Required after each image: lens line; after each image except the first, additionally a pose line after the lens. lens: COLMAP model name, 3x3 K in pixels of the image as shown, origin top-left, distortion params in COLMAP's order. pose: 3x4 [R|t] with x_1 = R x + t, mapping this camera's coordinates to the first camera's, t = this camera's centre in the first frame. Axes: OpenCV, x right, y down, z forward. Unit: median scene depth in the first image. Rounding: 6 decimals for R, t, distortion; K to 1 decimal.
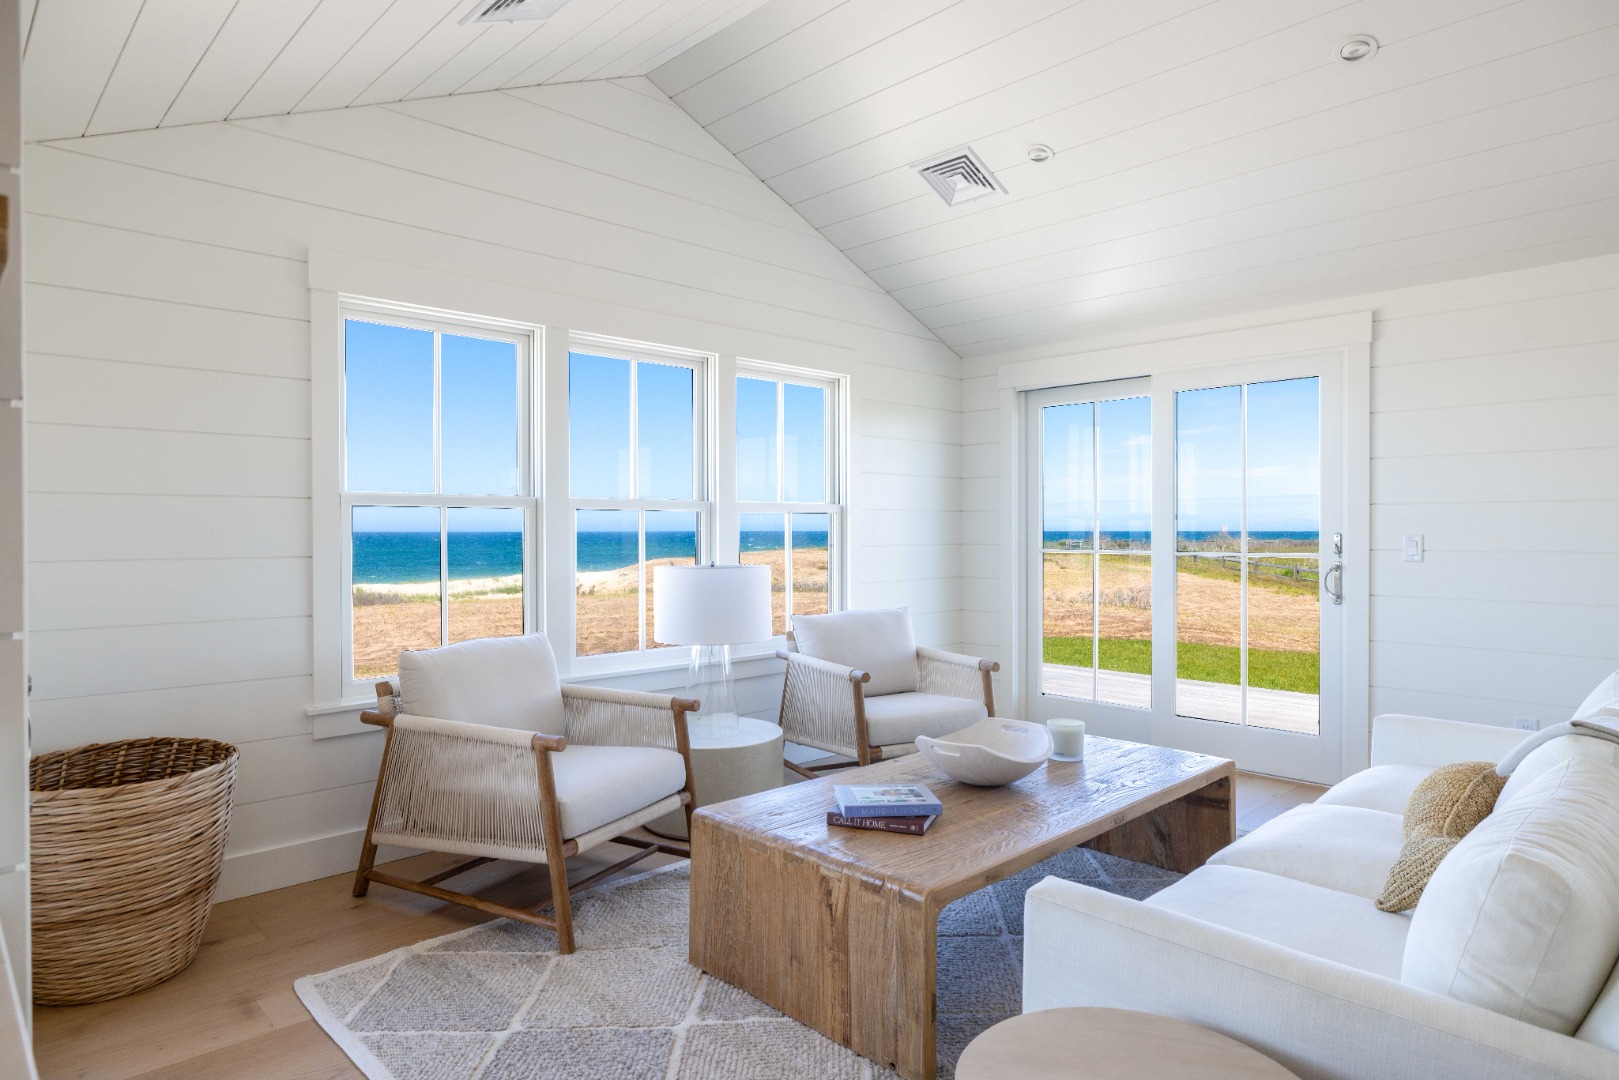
lens RADIAL K [[923.4, 0, 809.5], [0, 923.4, 540.0], [0, 0, 1]] dist [-0.001909, -0.000401]
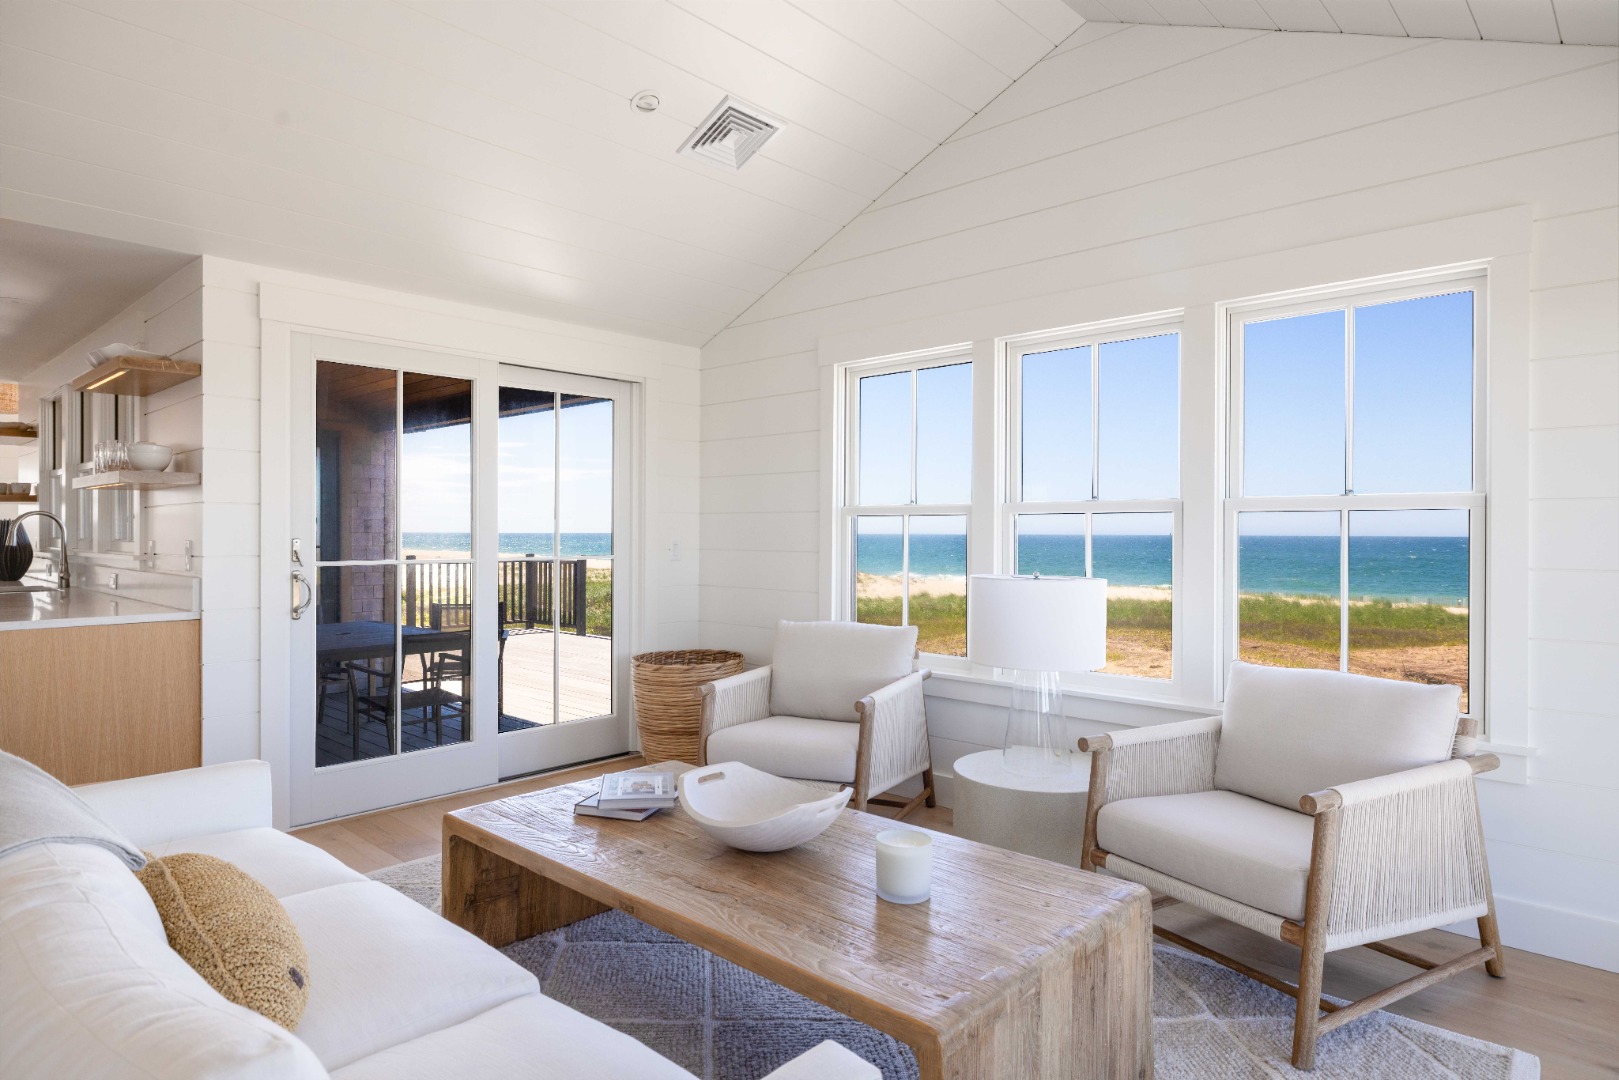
lens RADIAL K [[923.4, 0, 809.5], [0, 923.4, 540.0], [0, 0, 1]] dist [-0.001909, -0.000401]
pose [[0.048240, 0.012743, -0.998754, 0.635637], [-0.011966, 0.999854, 0.012179, -0.012102], [0.998764, 0.011364, 0.048385, 0.630325]]
